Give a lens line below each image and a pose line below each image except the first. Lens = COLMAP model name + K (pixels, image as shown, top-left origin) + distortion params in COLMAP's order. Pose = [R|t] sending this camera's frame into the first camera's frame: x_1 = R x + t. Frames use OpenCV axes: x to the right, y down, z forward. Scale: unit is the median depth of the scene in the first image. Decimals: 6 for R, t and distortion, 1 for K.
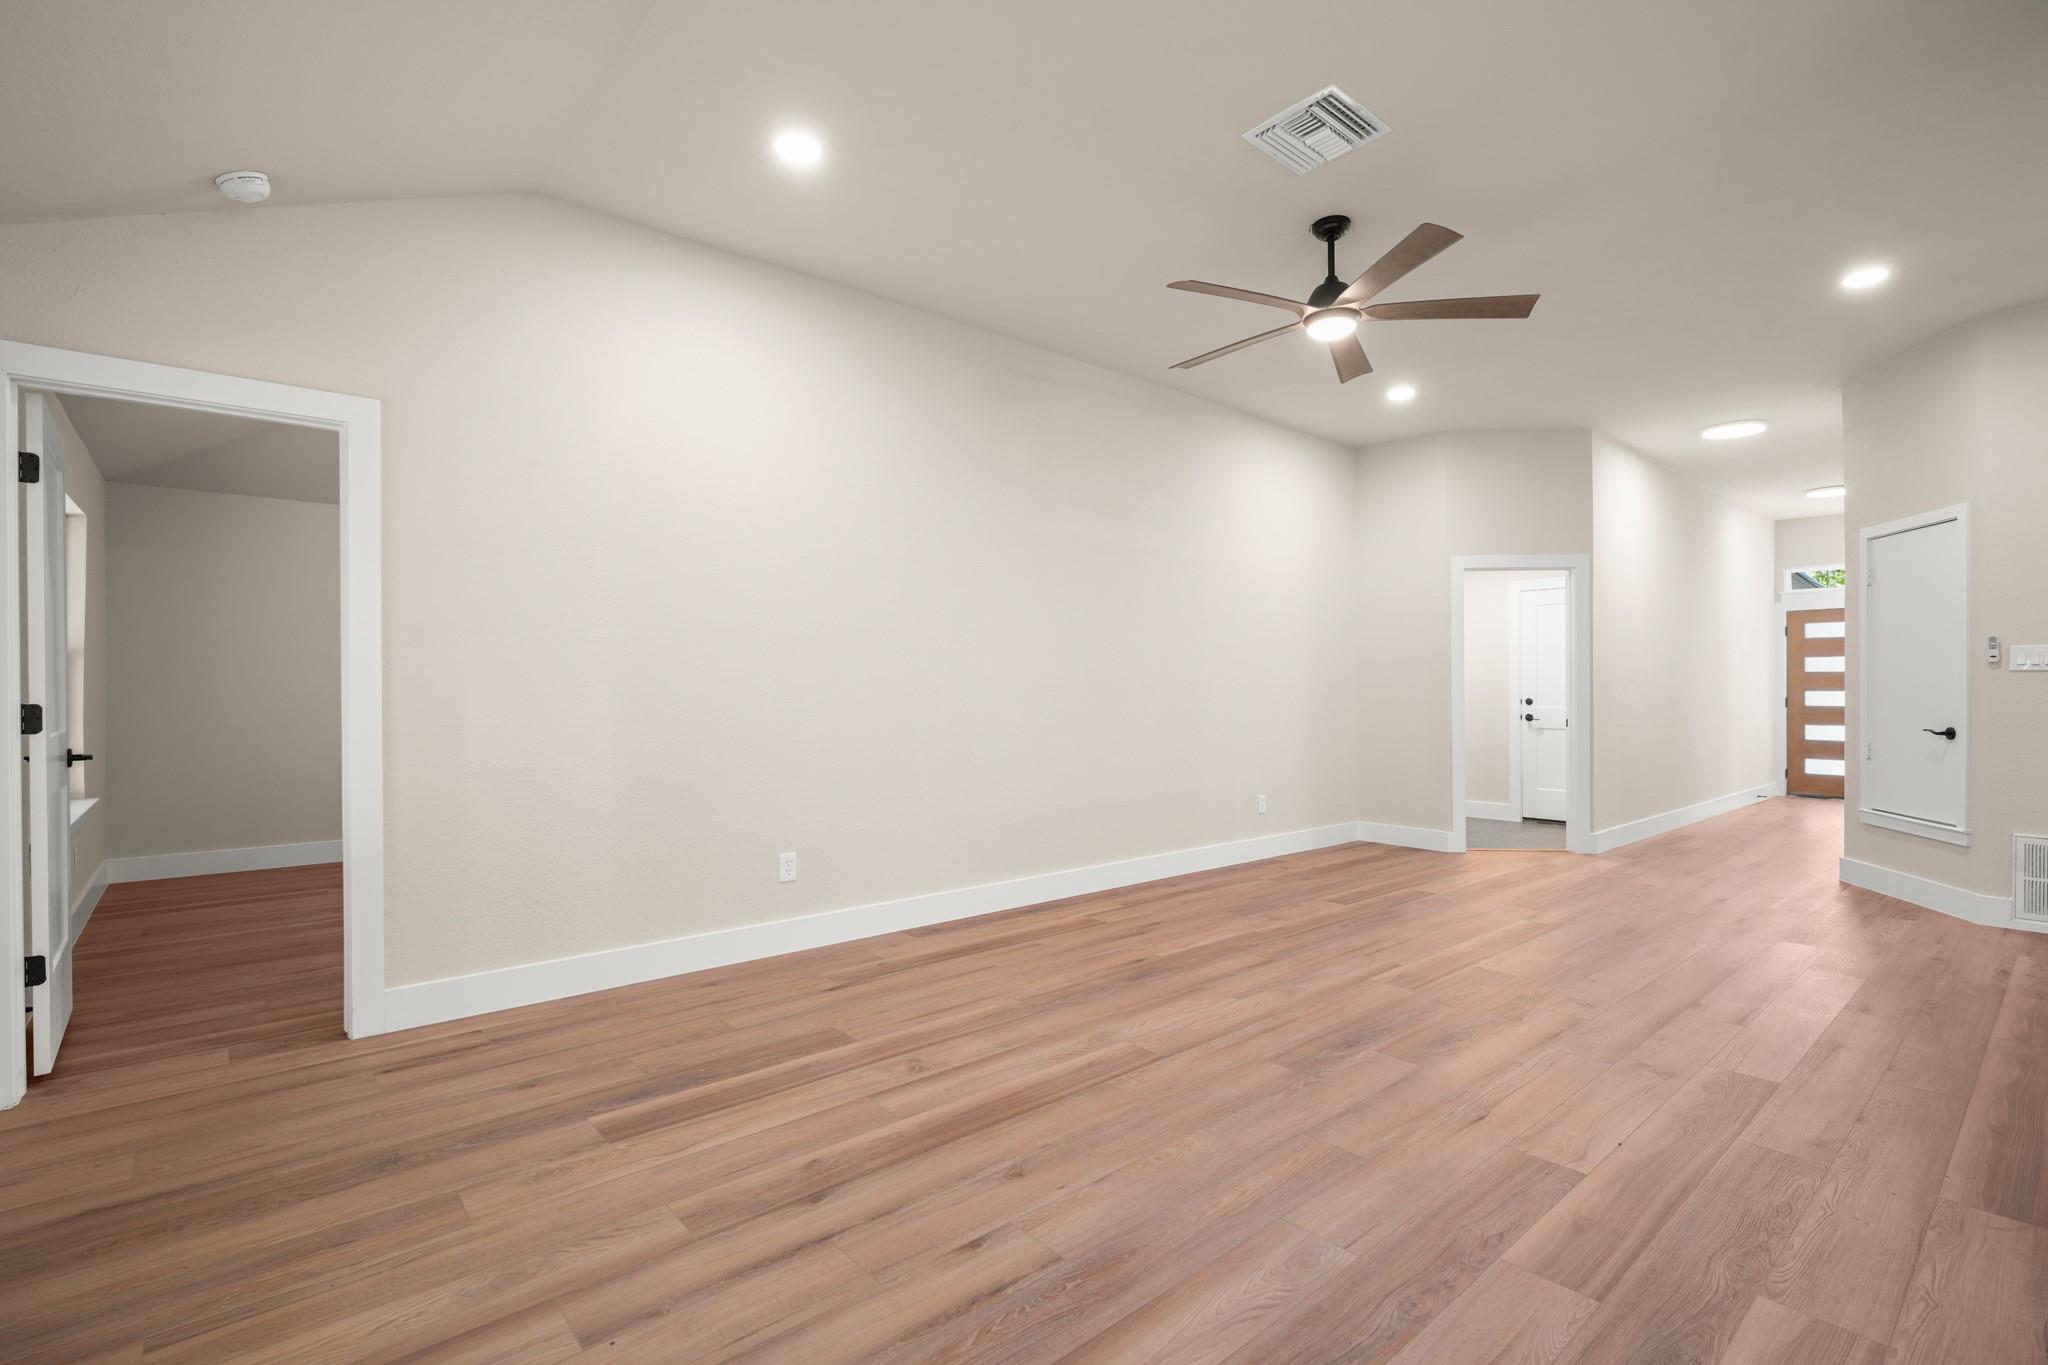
lens RADIAL K [[942.1, 0, 1023.9], [0, 942.1, 693.2], [0, 0, 1]] dist [-0.003259, -0.000363]
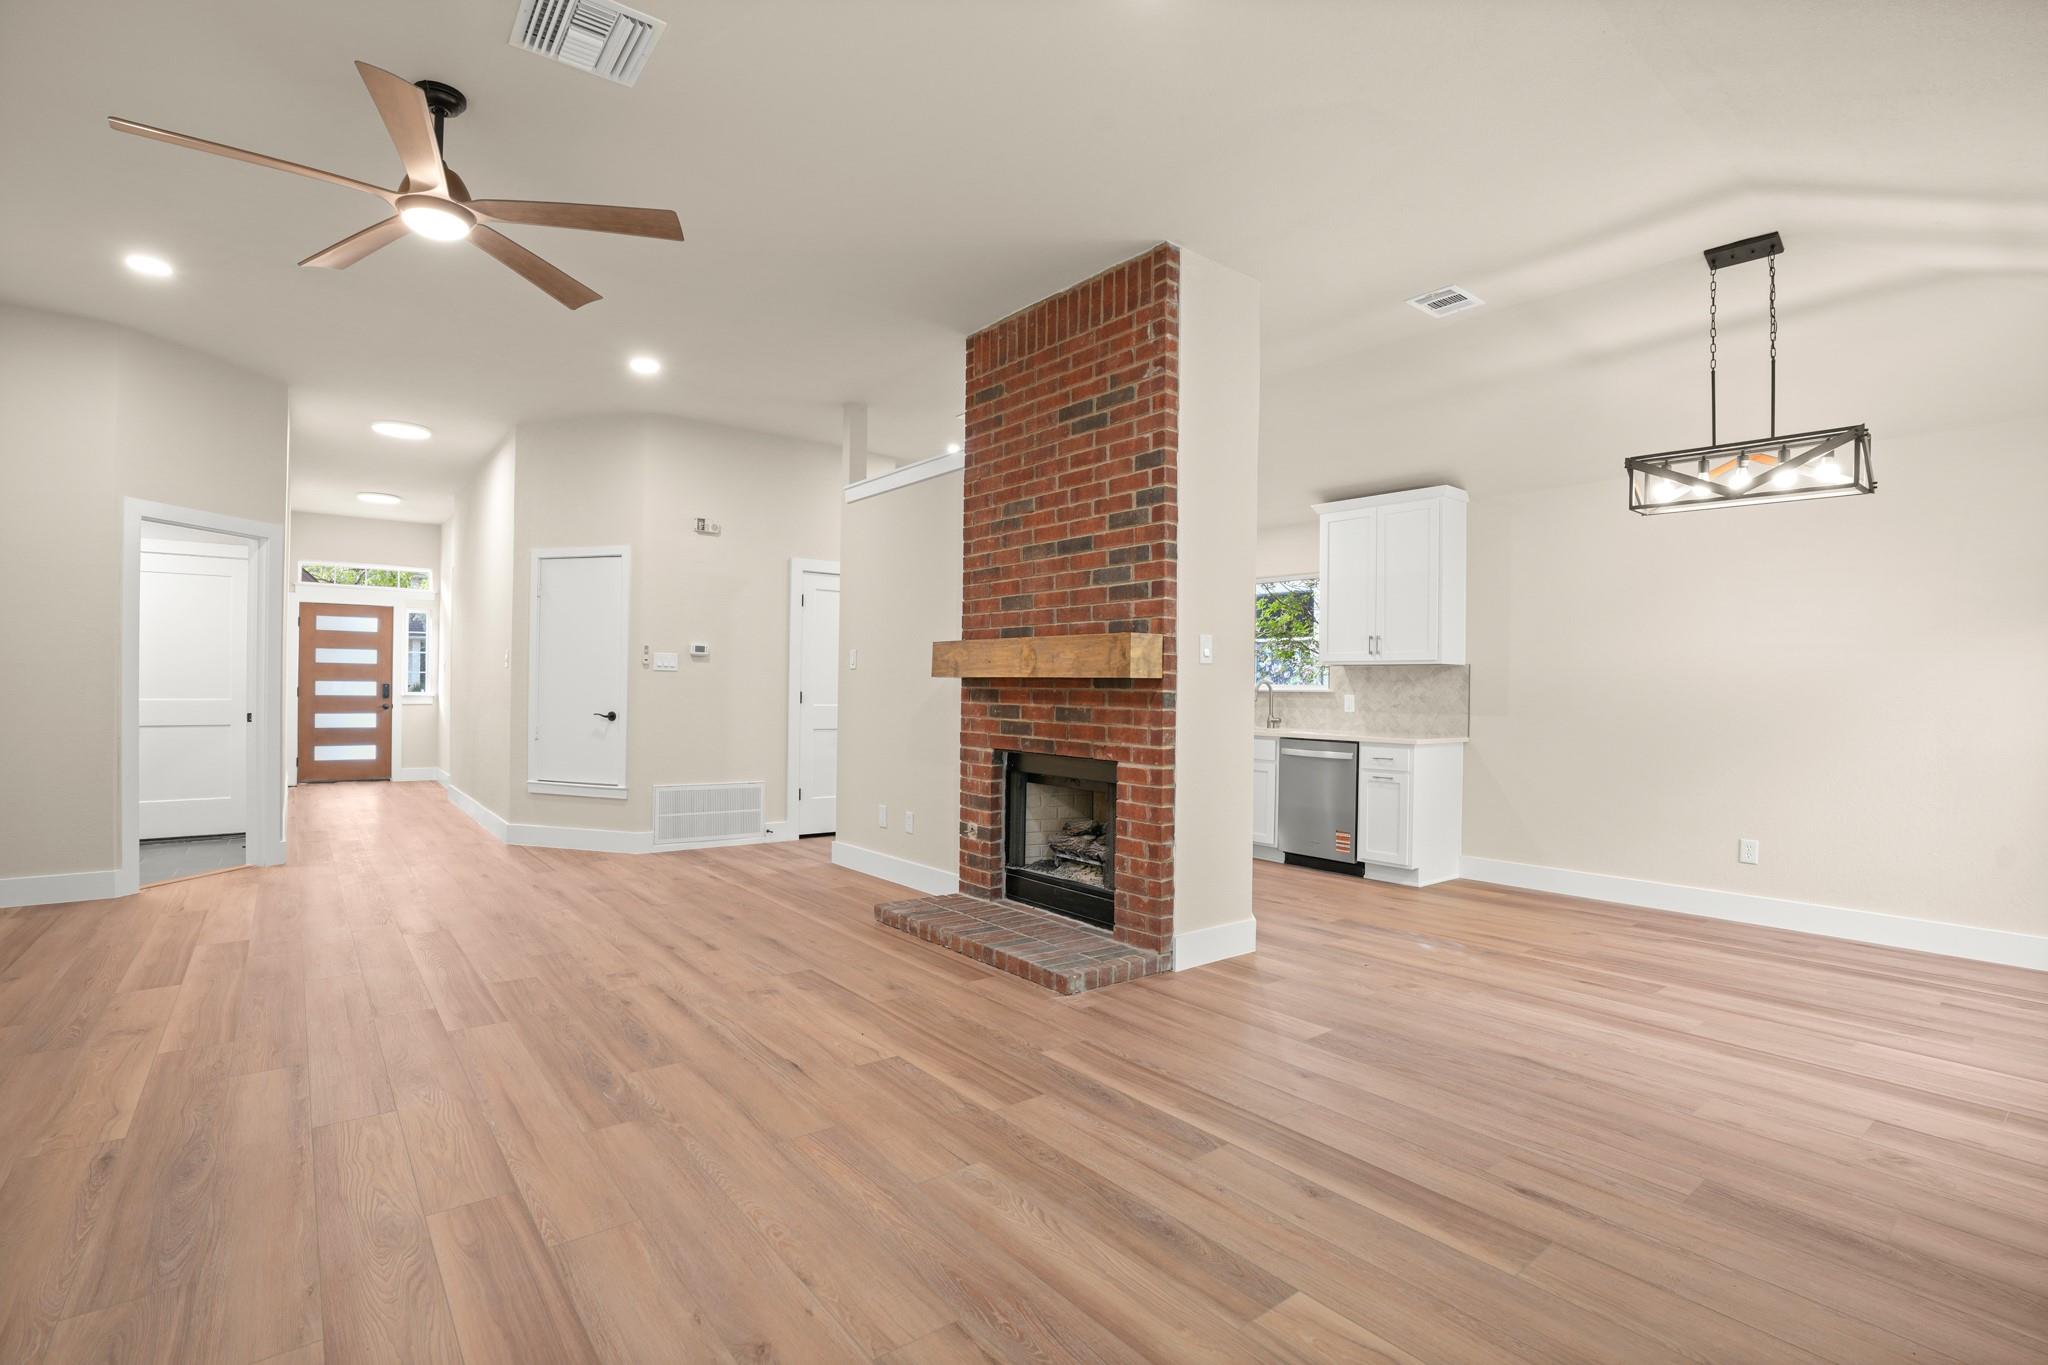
lens RADIAL K [[959.1, 0, 1033.2], [0, 959.1, 690.3], [0, 0, 1]] dist [-0.067252, 0.025708]
pose [[0.035318, -0.001159, 0.999375, -0.461166], [-0.009296, 0.999956, 0.001489, -0.002289], [-0.999333, -0.009342, 0.035306, 0.490531]]
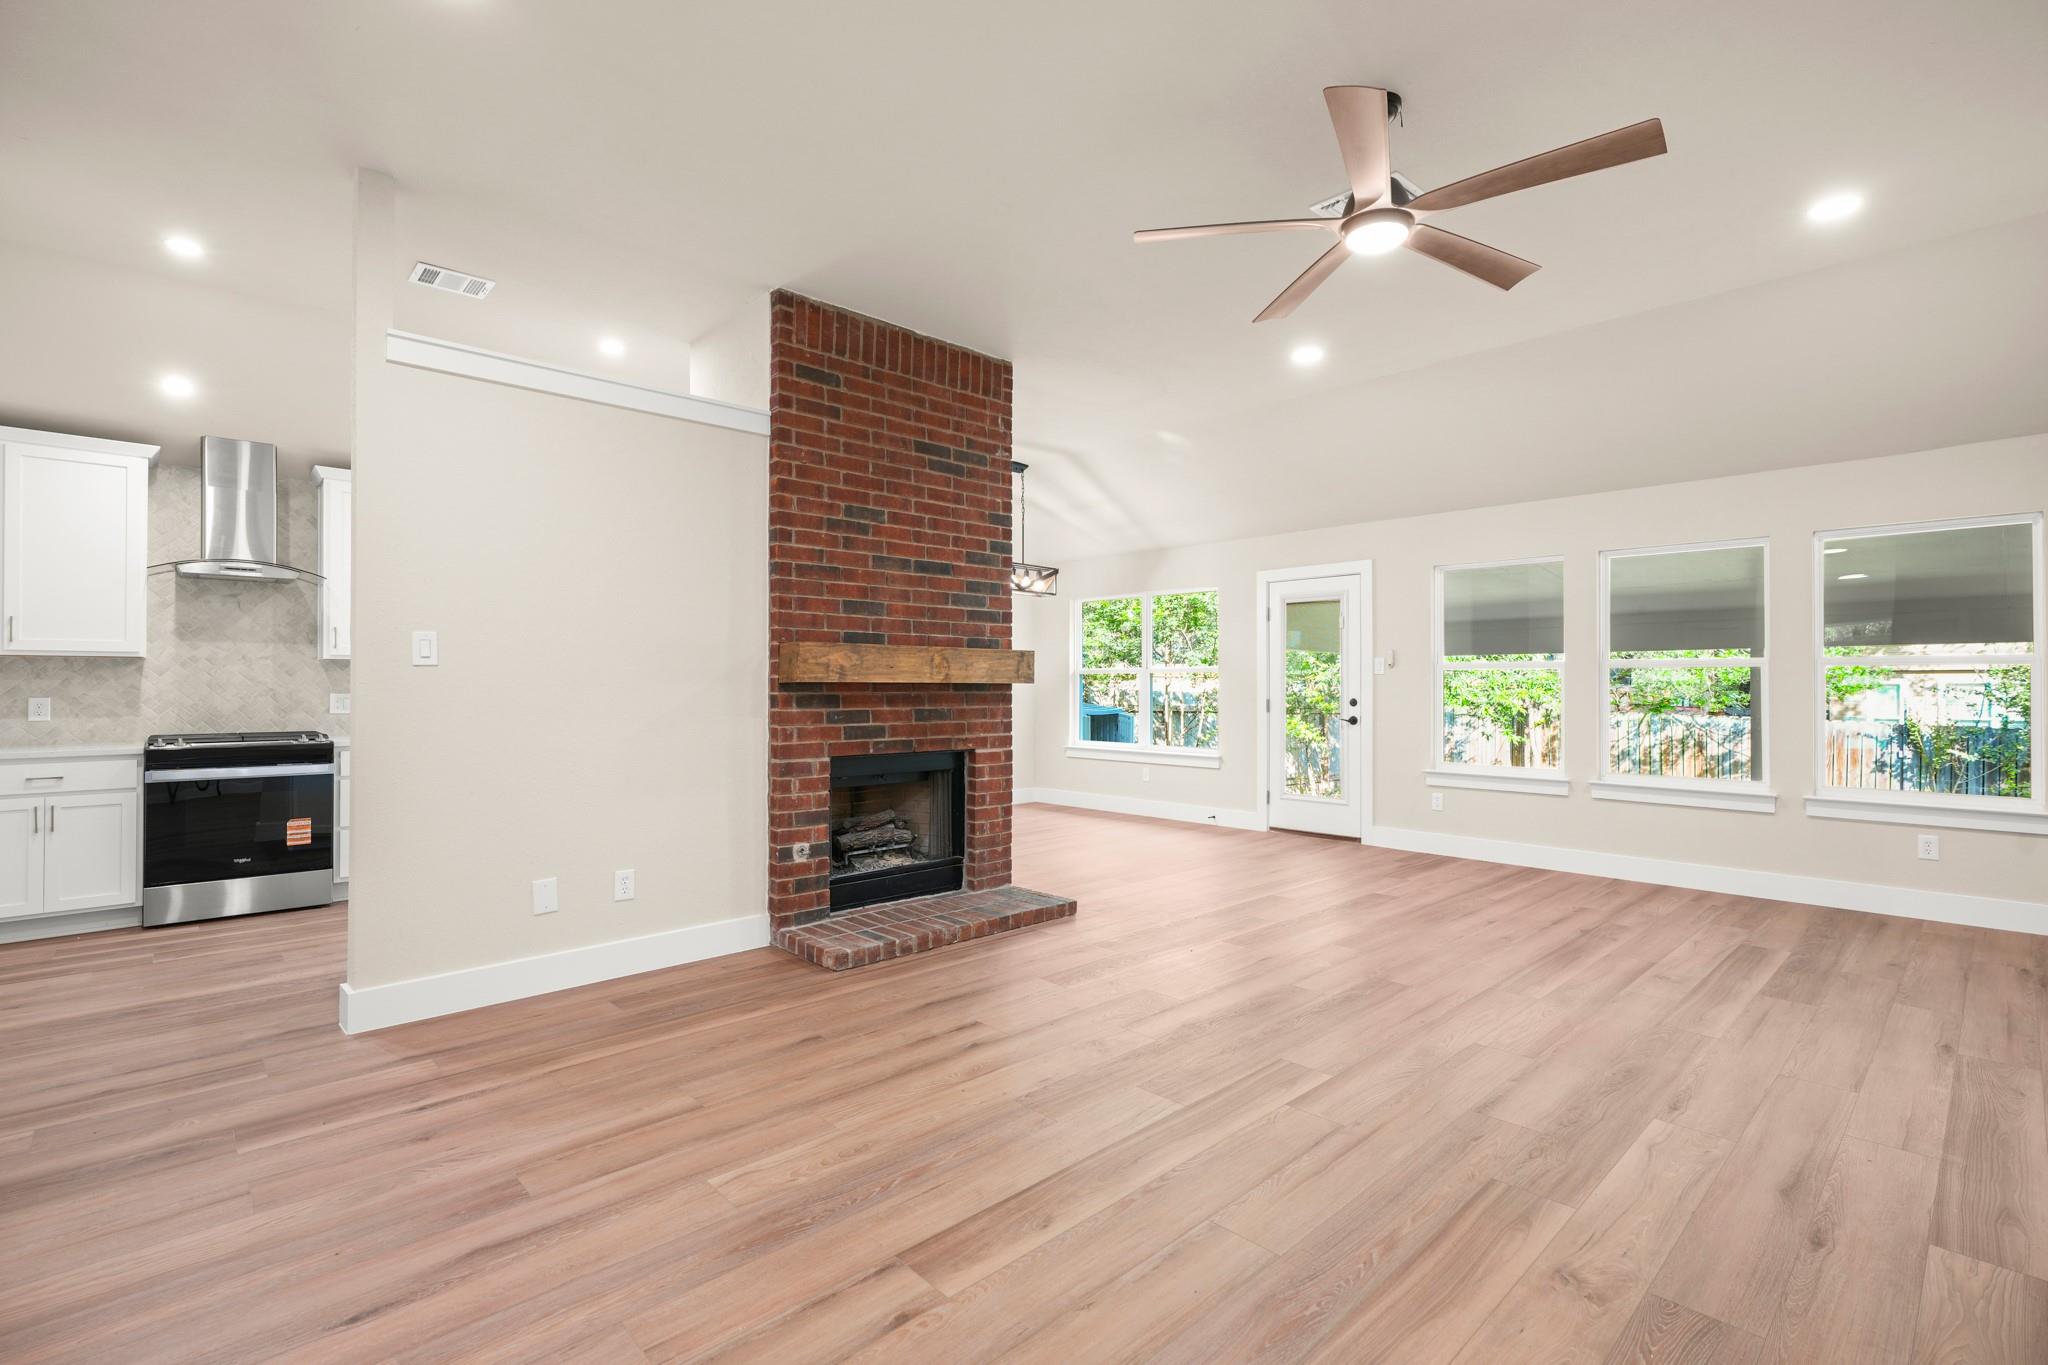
lens RADIAL K [[925.9, 0, 1029.1], [0, 925.9, 680.7], [0, 0, 1]] dist [-0.004094, -0.000005]
pose [[-0.999158, -0.000439, -0.041027, 0.688210], [-0.000441, 1.000000, 0.000052, -0.020259], [0.041027, 0.000071, -0.999158, 1.860390]]
